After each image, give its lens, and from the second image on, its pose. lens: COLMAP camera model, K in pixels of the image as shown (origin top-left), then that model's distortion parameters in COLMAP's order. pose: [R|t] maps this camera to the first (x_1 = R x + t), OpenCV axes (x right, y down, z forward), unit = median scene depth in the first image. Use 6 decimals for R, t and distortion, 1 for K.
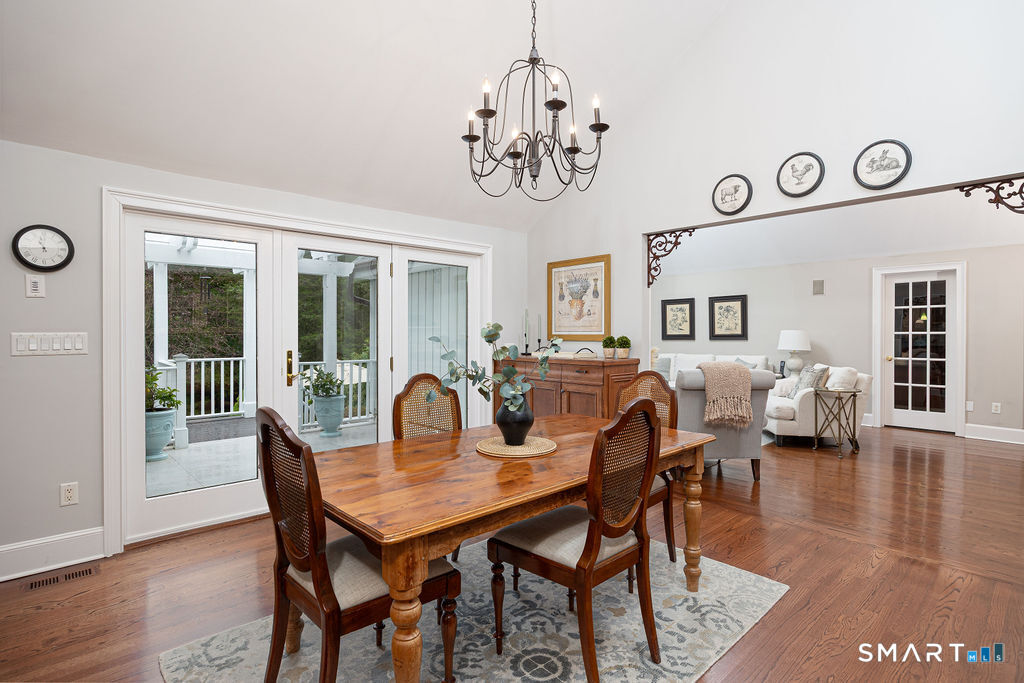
lens RADIAL K [[517.4, 0, 512.0], [0, 517.4, 341.5], [0, 0, 1]] dist [-0.000325, -0.000028]
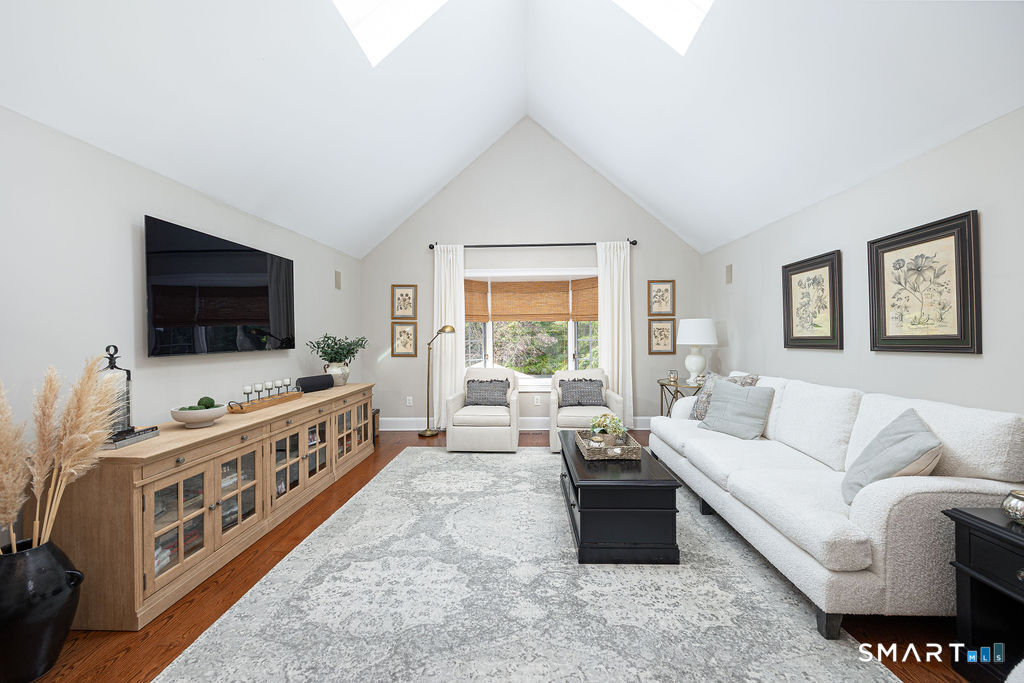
lens RADIAL K [[400.9, 0, 512.0], [0, 400.9, 341.5], [0, 0, 1]] dist [0.000752, 0.000085]
pose [[0.700285, -0.001587, -0.713861, 0.408593], [0.003488, 0.999993, 0.001199, -0.011296], [0.713854, -0.003330, 0.700286, 0.593969]]
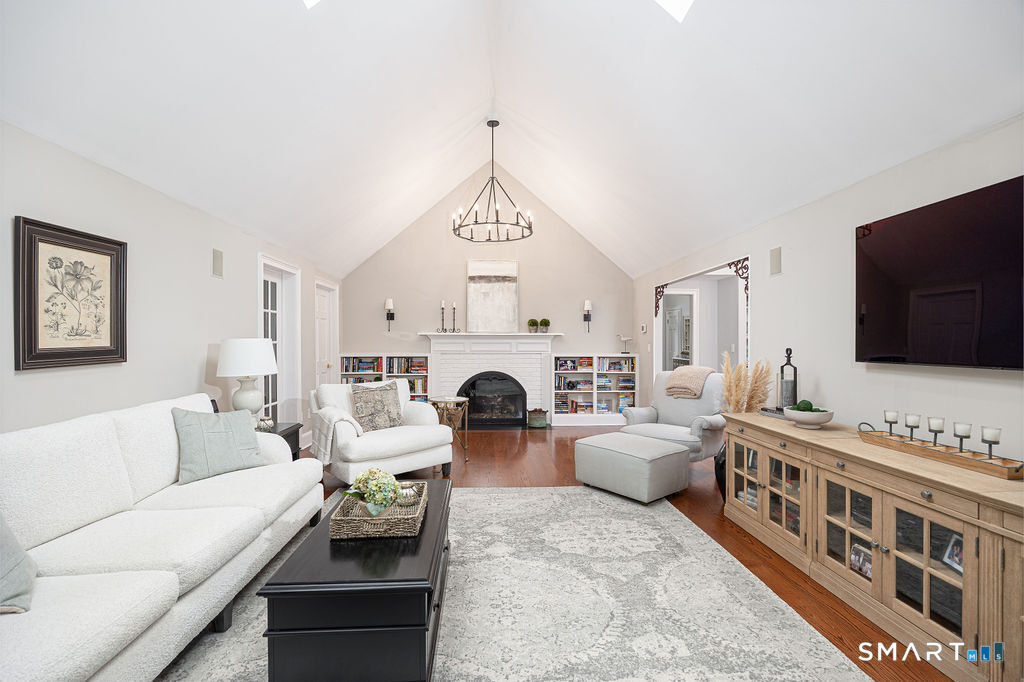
lens RADIAL K [[464.8, 0, 512.0], [0, 464.8, 341.0], [0, 0, 1]] dist [-0.000719, -0.000069]
pose [[-0.769052, -0.006180, 0.639156, 0.014200], [0.002876, 0.999910, 0.013129, -0.021073], [-0.639179, 0.011935, -0.768965, 1.025997]]
